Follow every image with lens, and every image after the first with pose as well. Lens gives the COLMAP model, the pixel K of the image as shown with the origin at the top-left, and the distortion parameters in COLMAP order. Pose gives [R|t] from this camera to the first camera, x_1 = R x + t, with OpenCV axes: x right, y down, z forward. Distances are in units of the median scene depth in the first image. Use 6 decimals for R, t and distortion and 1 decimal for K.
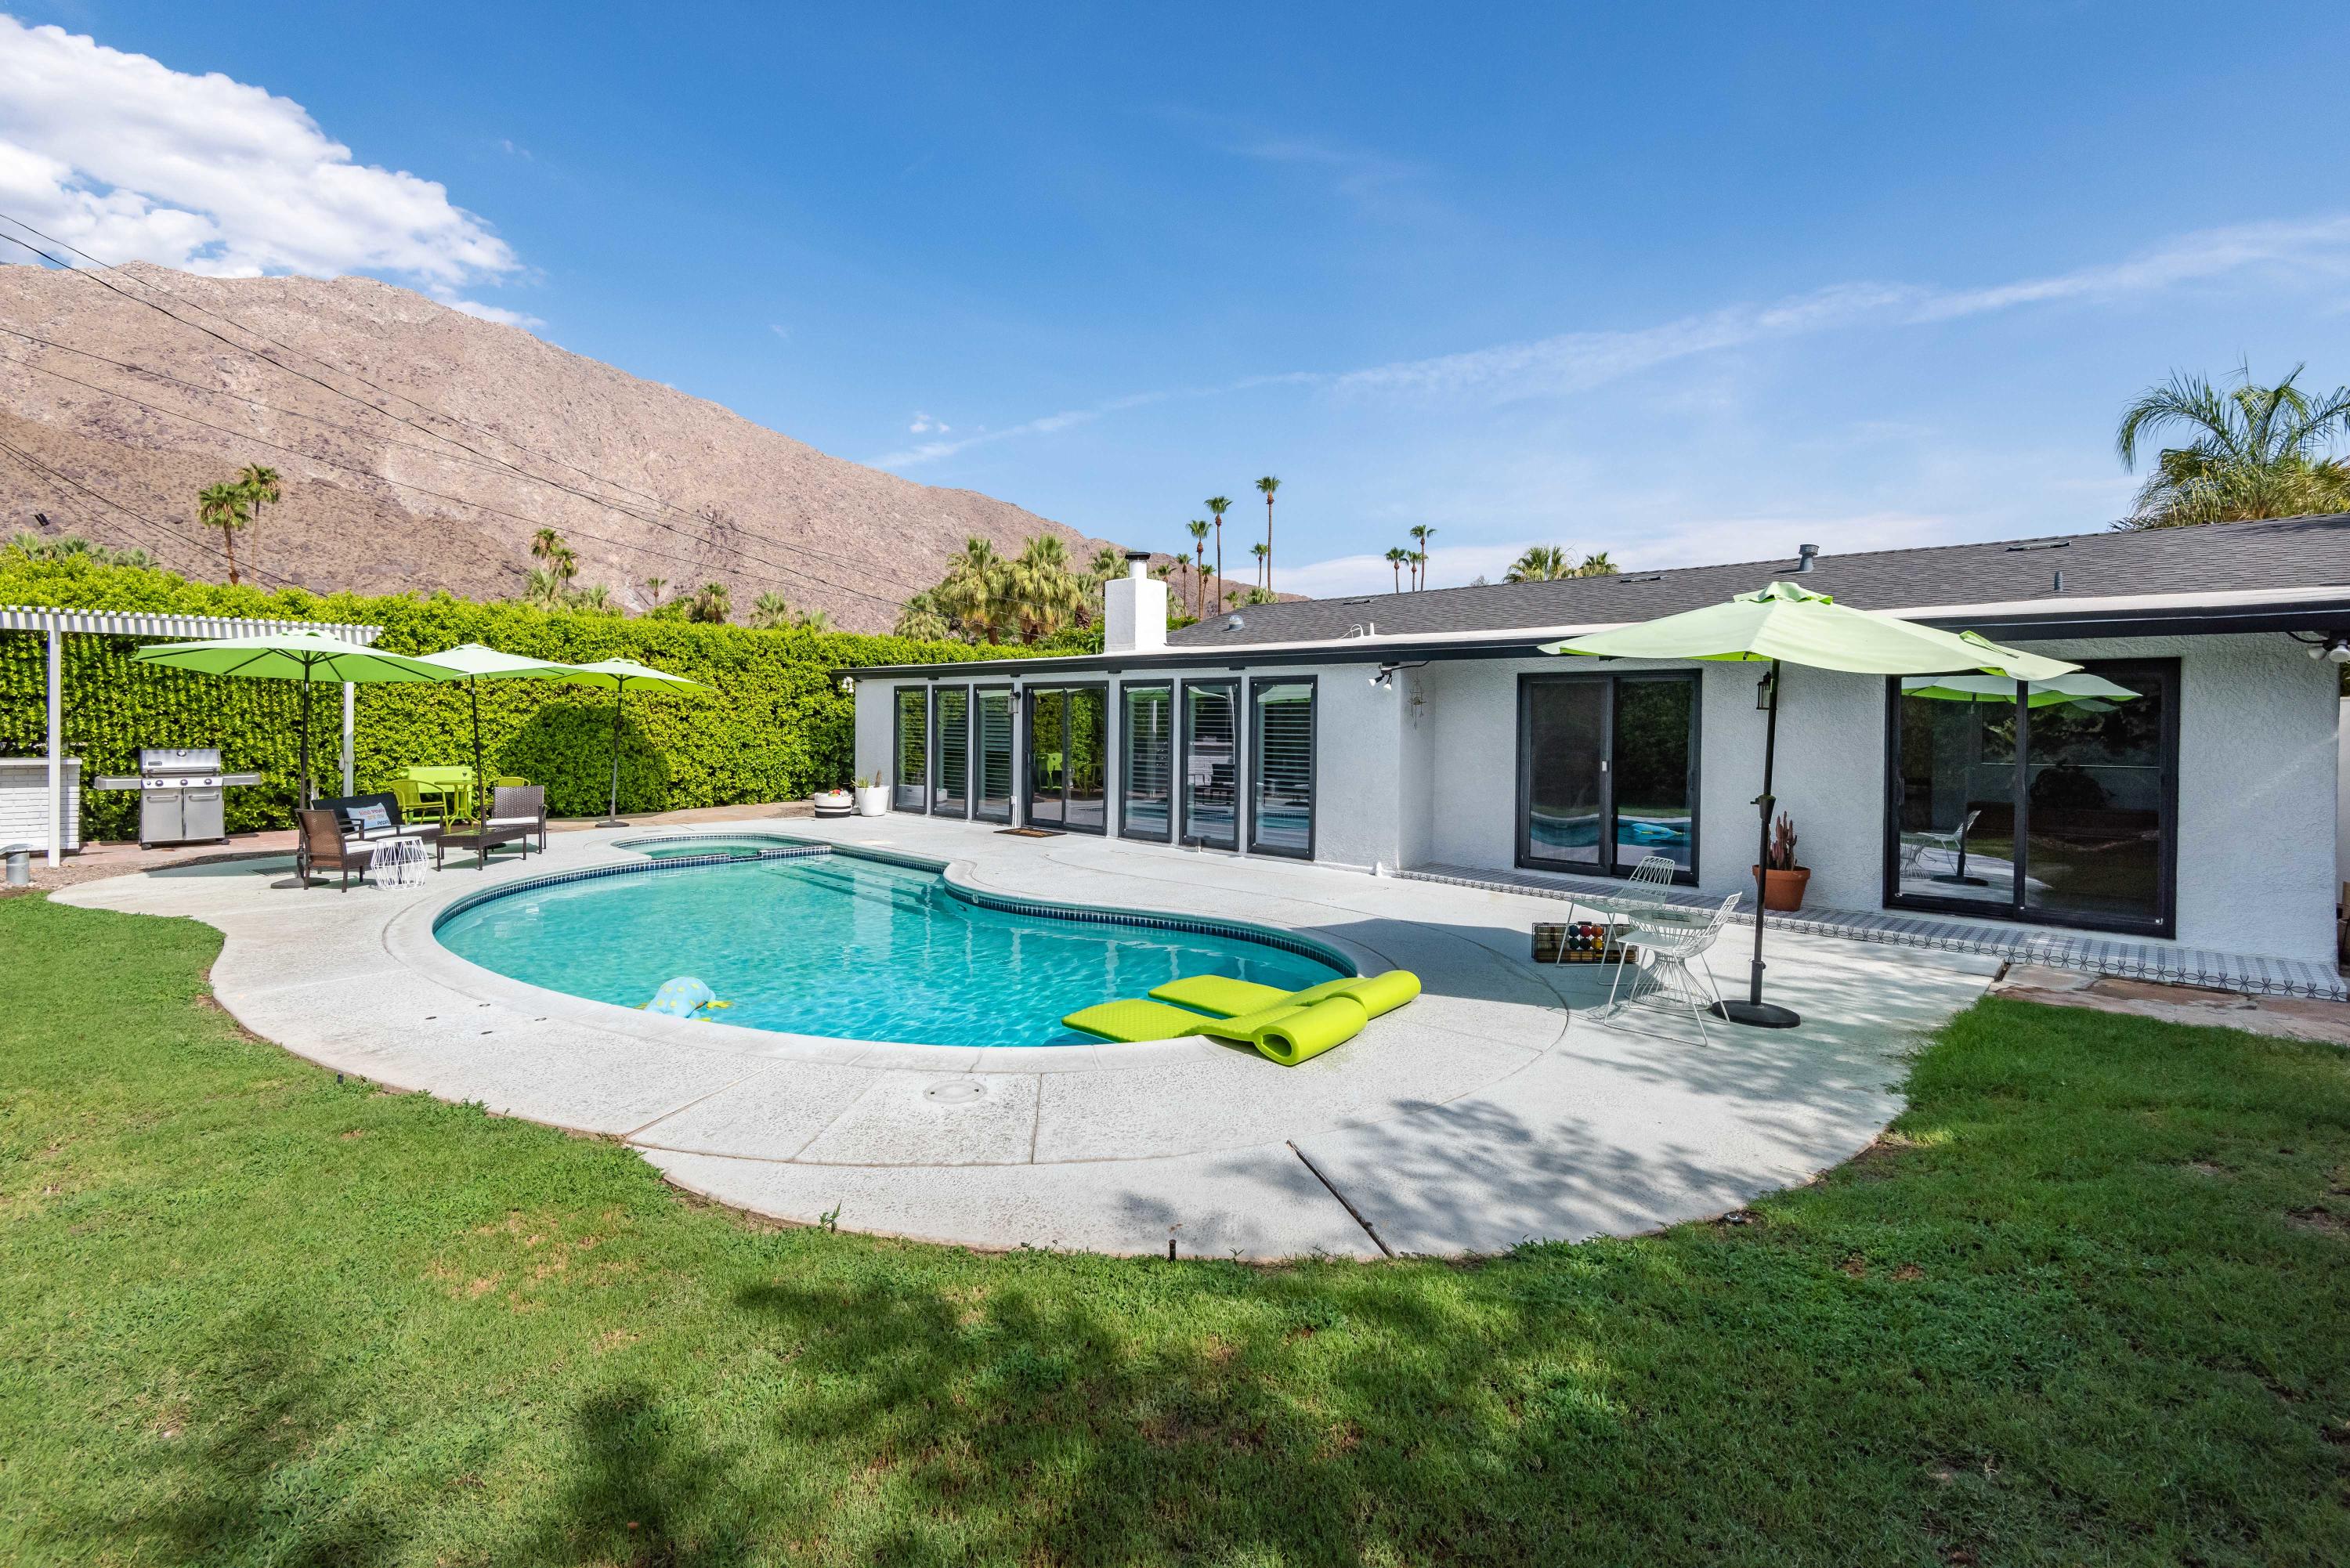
lens RADIAL K [[1065.1, 0, 1178.7], [0, 1065.1, 738.9], [0, 0, 1]] dist [0.039116, -0.033658]
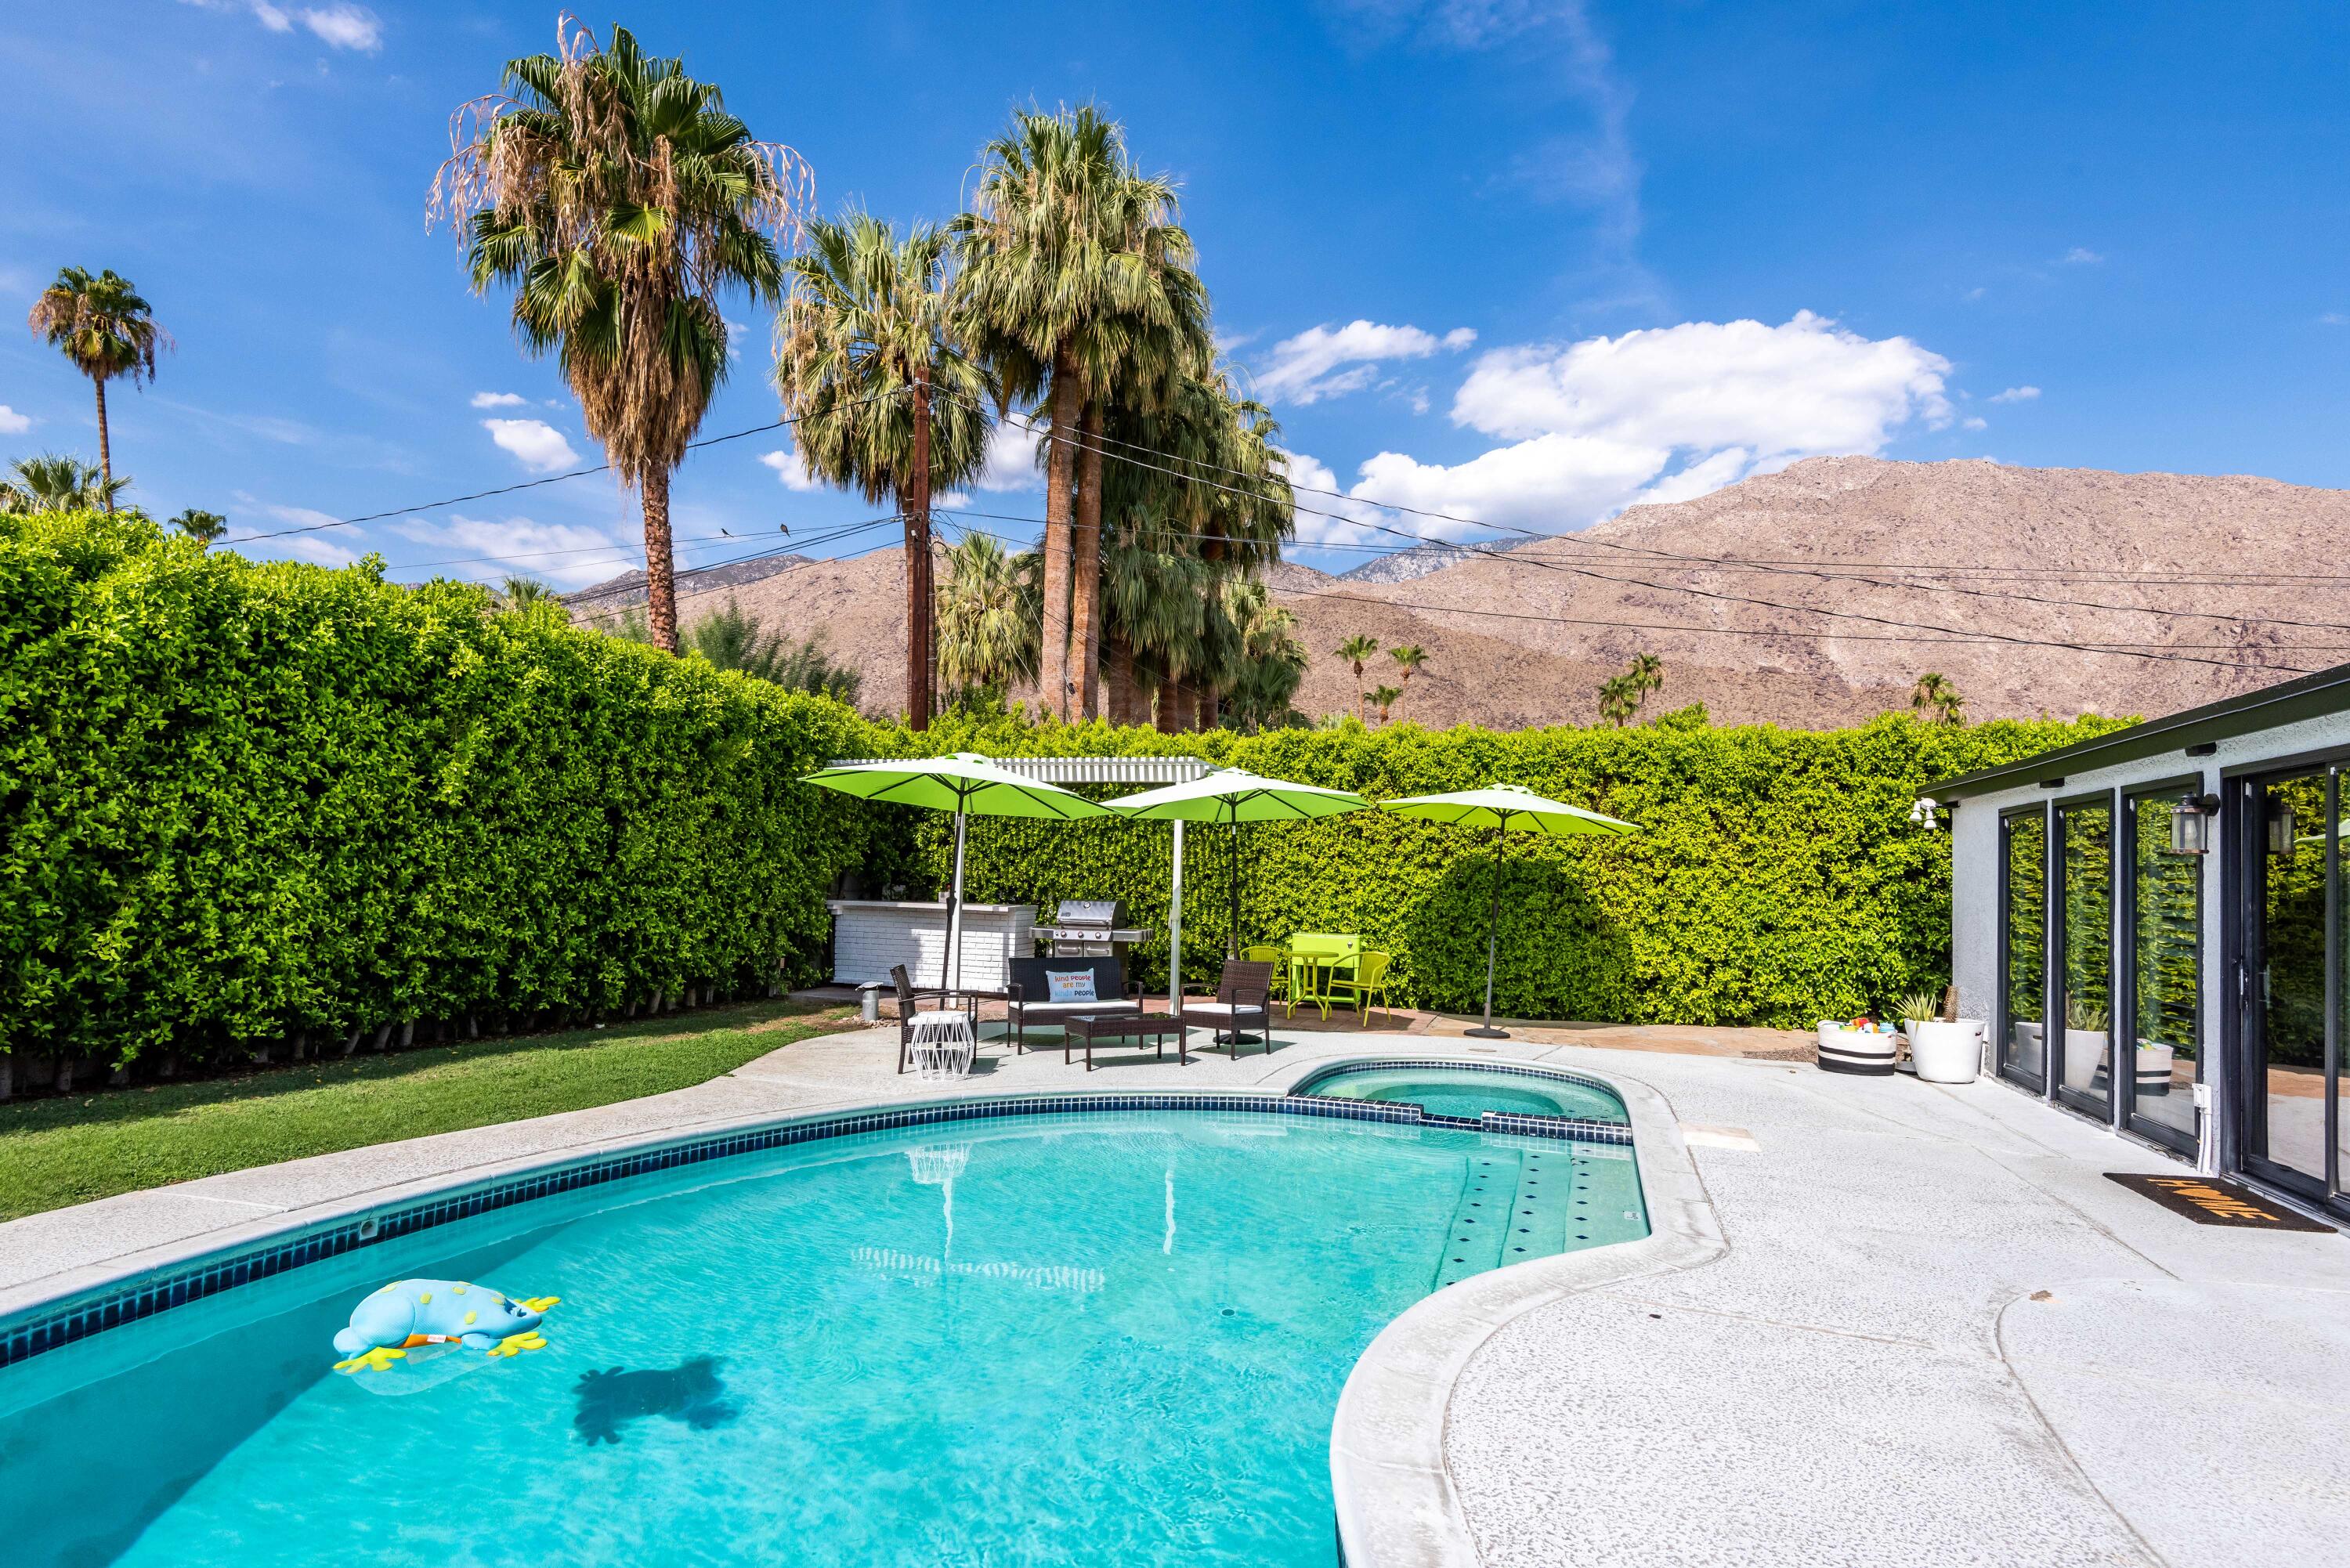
lens RADIAL K [[1191.9, 0, 1174.3], [0, 1191.9, 850.7], [0, 0, 1]] dist [0.000334, -0.011886]
pose [[0.396454, -0.022609, -0.917776, 0.080135], [-0.039449, 0.998354, -0.041634, 0.005403], [0.917207, 0.052711, 0.394909, 0.546688]]
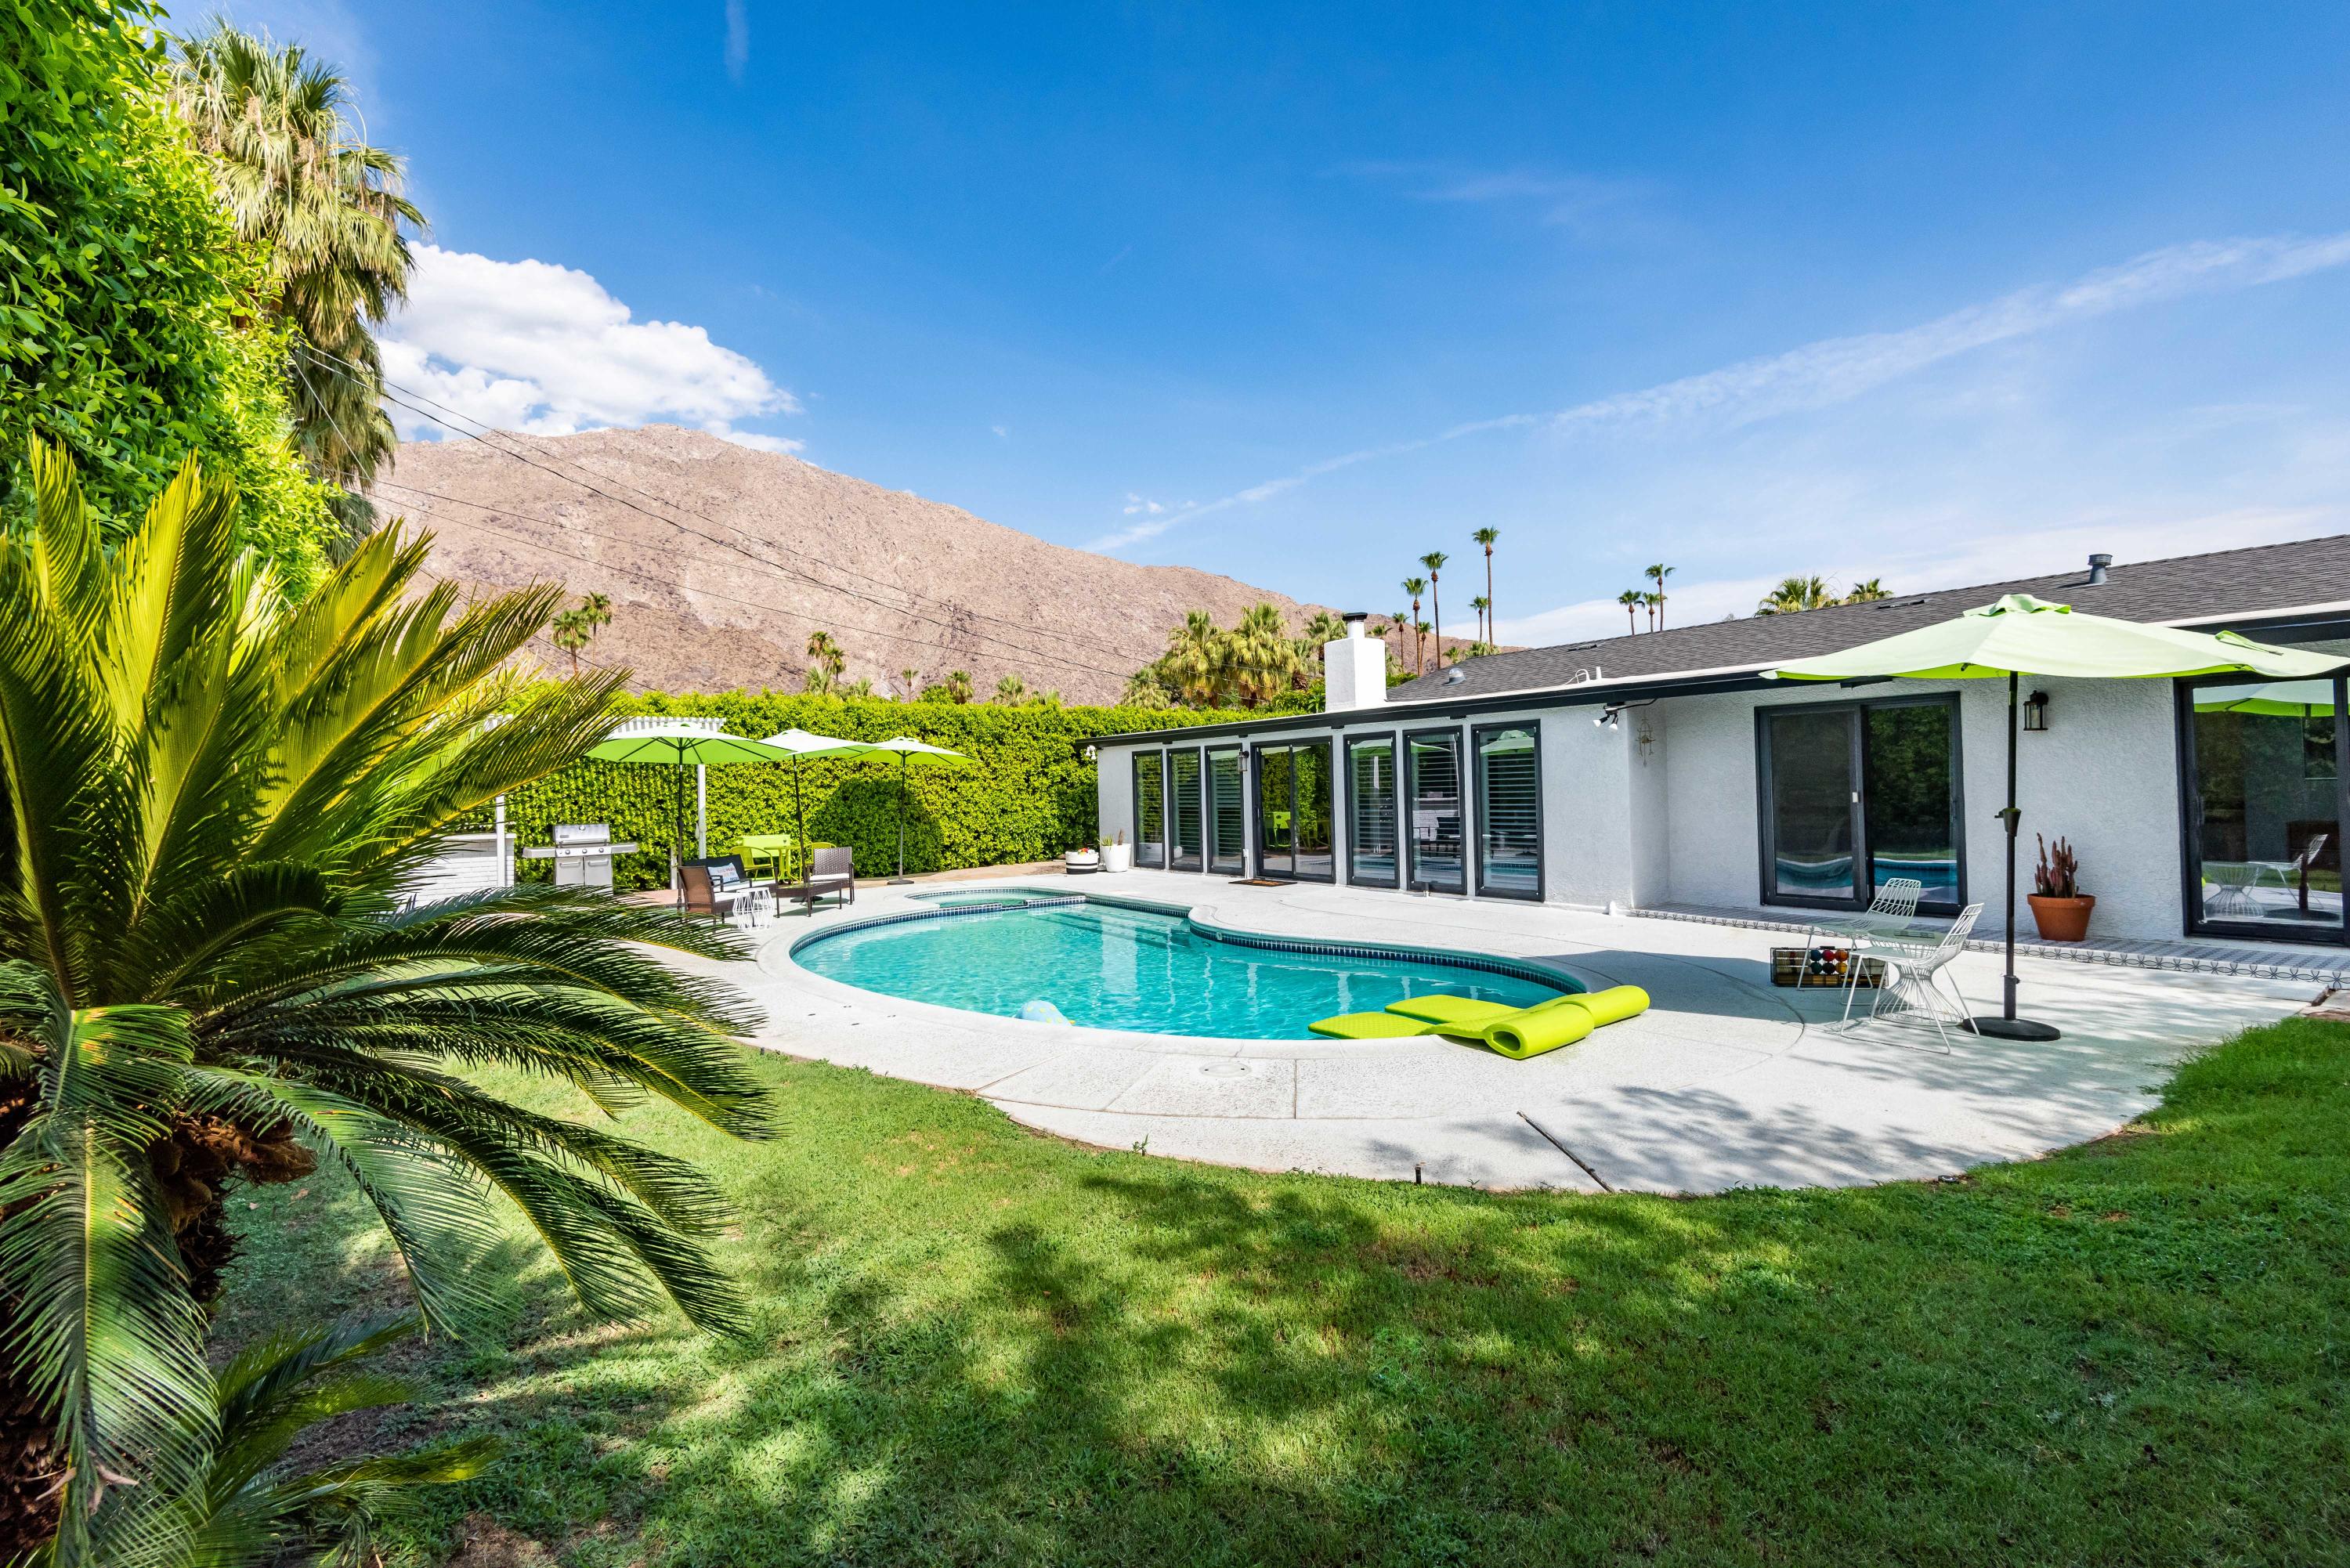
lens RADIAL K [[1068.0, 0, 1175.0], [0, 1068.0, 784.0], [0, 0, 1]] dist [0.023895, -0.017949]
pose [[0.977832, -0.036734, -0.206144, -0.001945], [0.032491, 0.999185, -0.023931, 0.012483], [0.206855, 0.016703, 0.978229, -0.059773]]
